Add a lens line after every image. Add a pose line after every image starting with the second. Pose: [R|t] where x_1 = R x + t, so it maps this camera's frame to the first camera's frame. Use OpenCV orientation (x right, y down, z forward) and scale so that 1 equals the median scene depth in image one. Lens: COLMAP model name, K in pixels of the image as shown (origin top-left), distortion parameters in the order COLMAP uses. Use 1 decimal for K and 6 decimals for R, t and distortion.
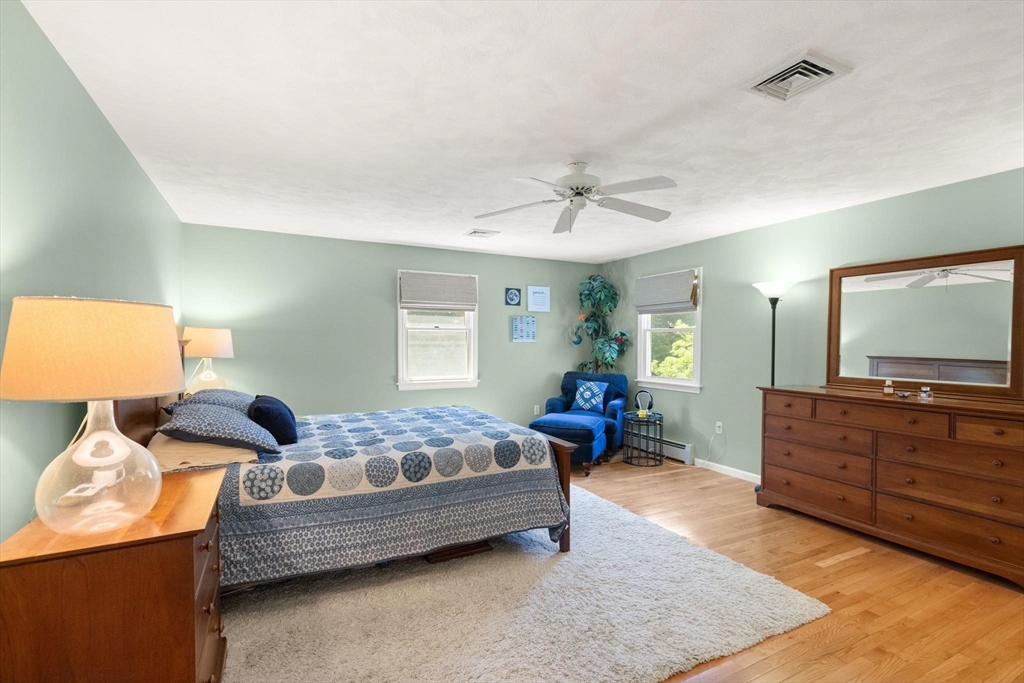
lens RADIAL K [[475.9, 0, 513.7], [0, 475.9, 344.2], [0, 0, 1]] dist [0.015392, -0.003996]
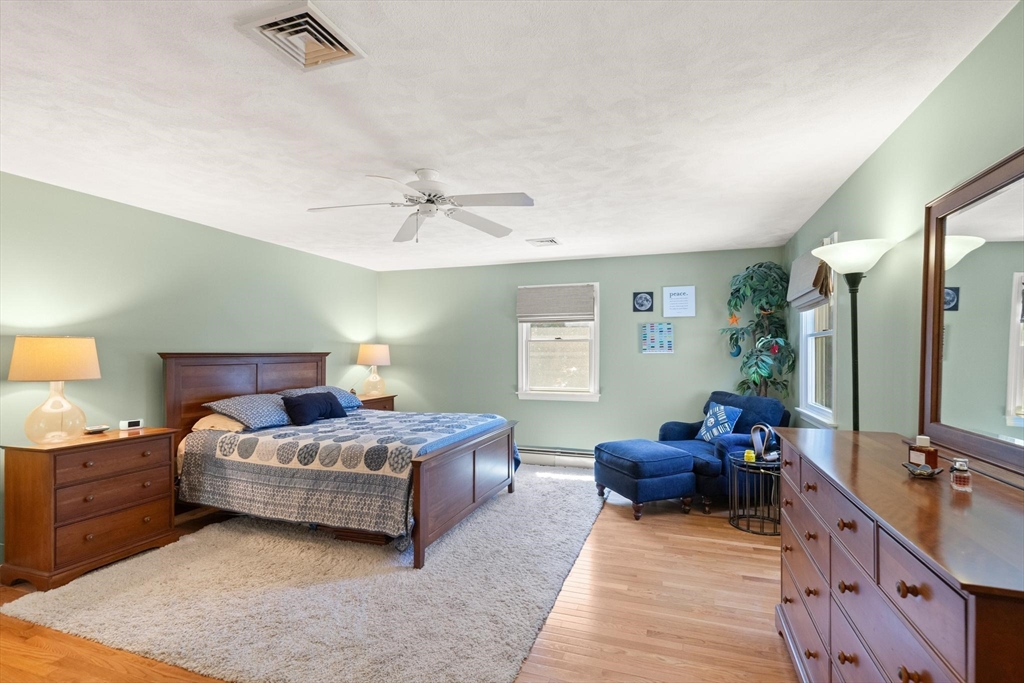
lens RADIAL K [[475.9, 0, 515.0], [0, 475.9, 347.4], [0, 0, 1]] dist [0.015392, -0.003996]
pose [[0.692253, -0.011127, -0.721569, 0.536615], [-0.001424, 0.999858, -0.016785, -0.000711], [0.721653, 0.012647, 0.692139, 0.259048]]
